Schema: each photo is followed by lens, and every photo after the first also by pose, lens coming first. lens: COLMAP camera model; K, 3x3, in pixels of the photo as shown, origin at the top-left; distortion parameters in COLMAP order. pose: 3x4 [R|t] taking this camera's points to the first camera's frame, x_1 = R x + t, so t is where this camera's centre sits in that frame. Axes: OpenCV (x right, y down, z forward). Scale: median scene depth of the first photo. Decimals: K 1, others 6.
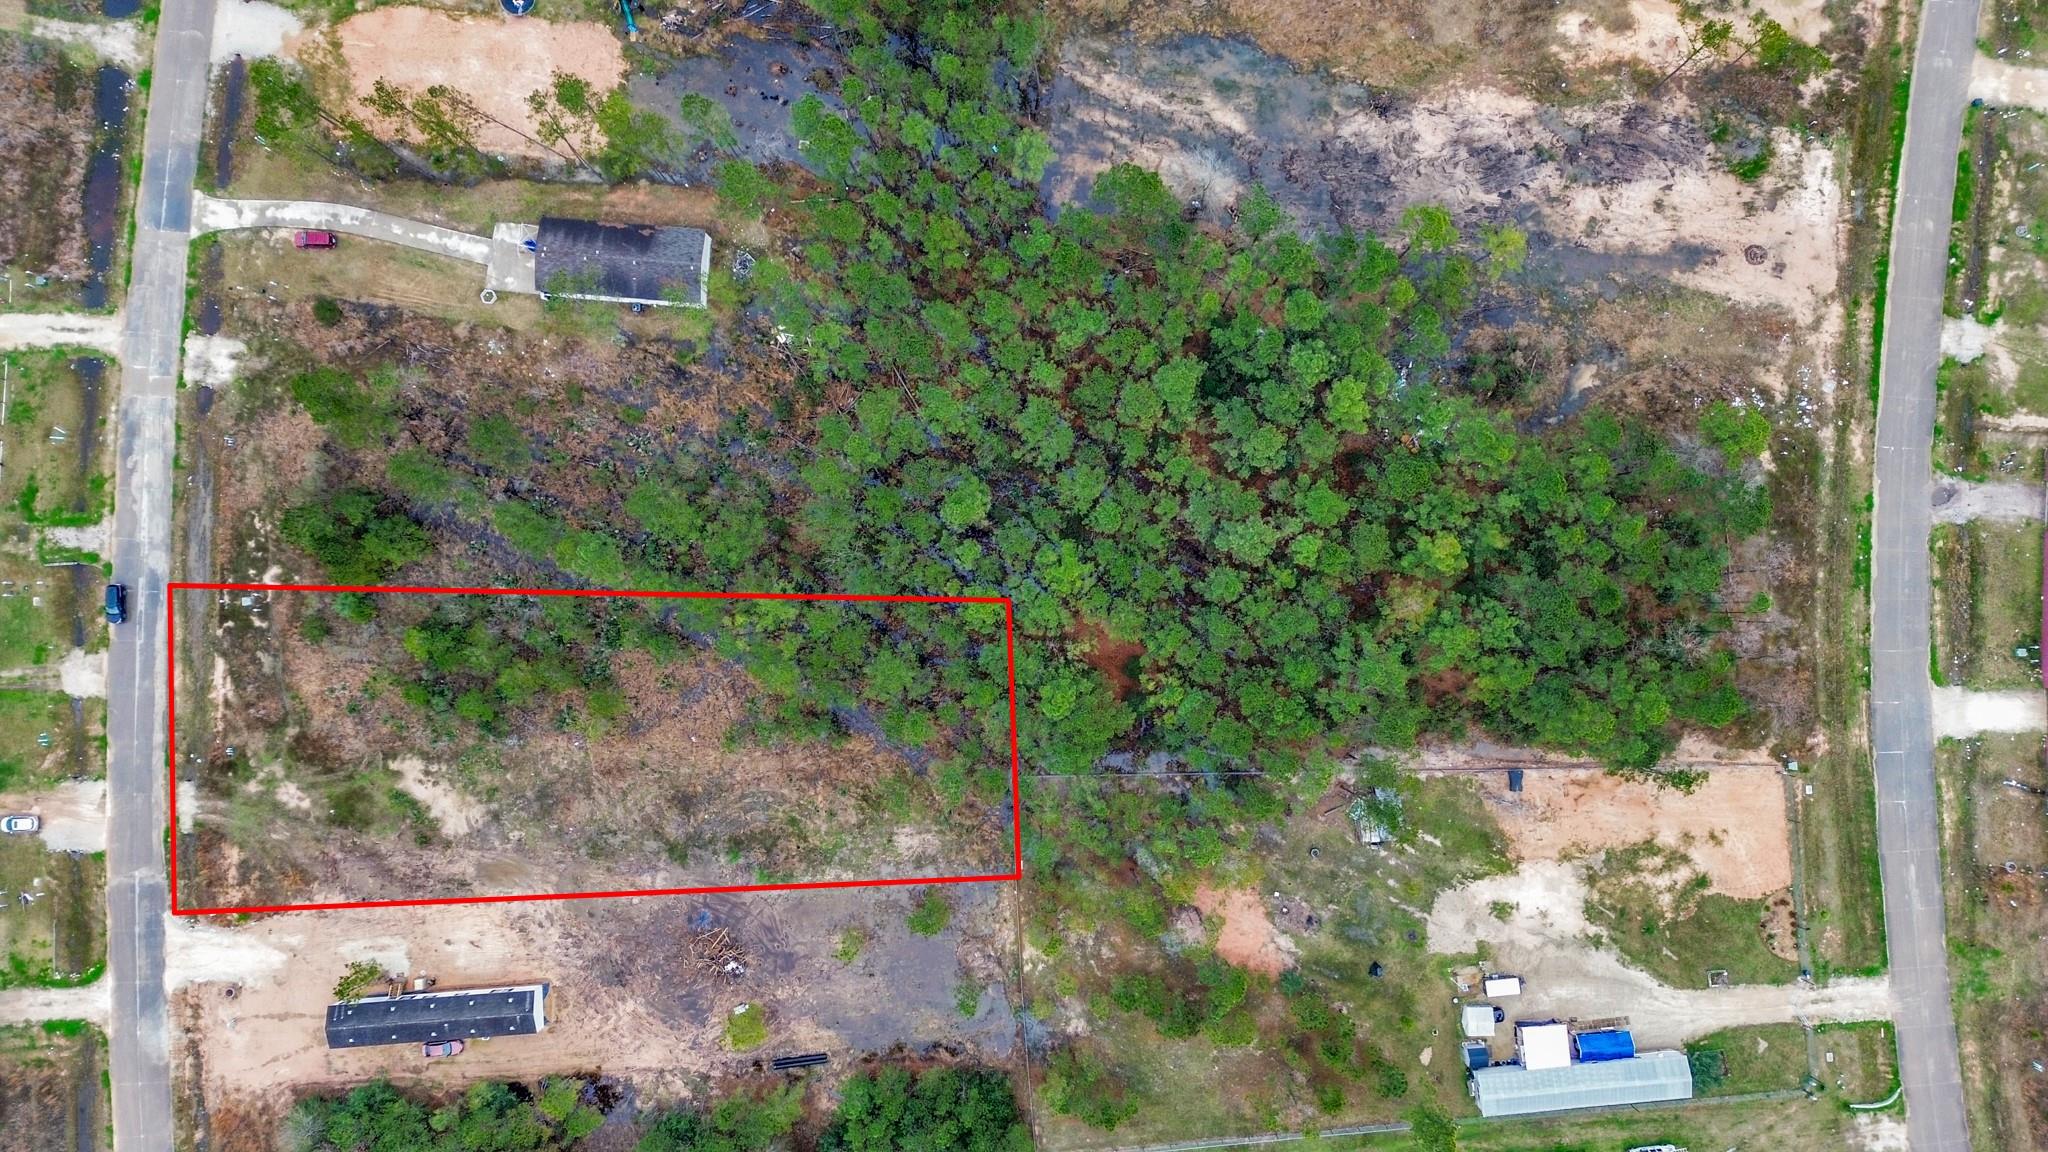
lens RADIAL K [[1439.7, 0, 1025.2], [0, 1439.7, 575.3], [0, 0, 1]] dist [0.077535, -0.072278]
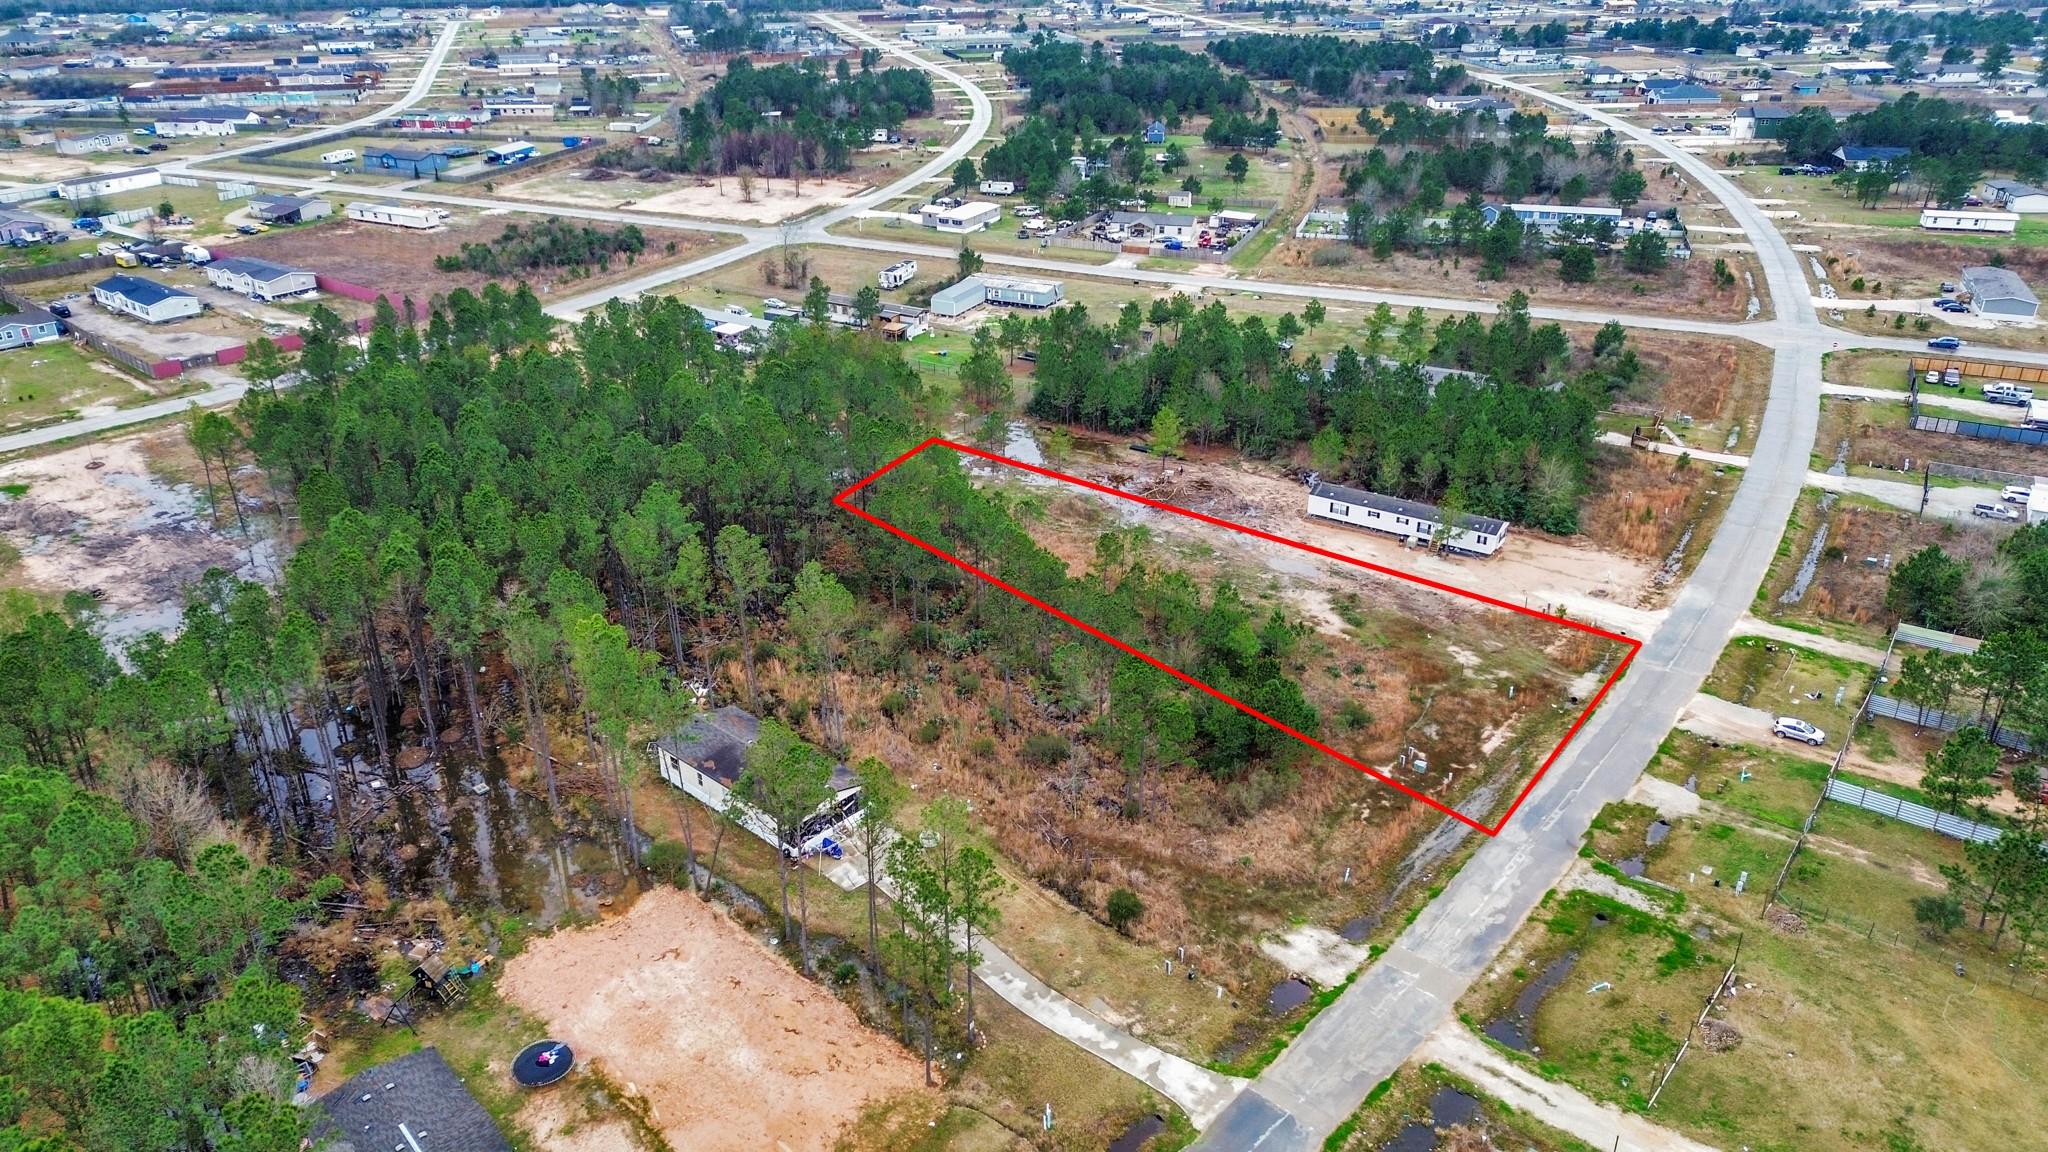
lens RADIAL K [[1439.7, 0, 1025.2], [0, 1439.7, 575.3], [0, 0, 1]] dist [0.077535, -0.072278]
pose [[-0.786574, -0.255143, 0.562319, -0.775203], [0.617484, -0.319414, 0.718810, -0.633509], [-0.003786, 0.912621, 0.408790, 0.594973]]
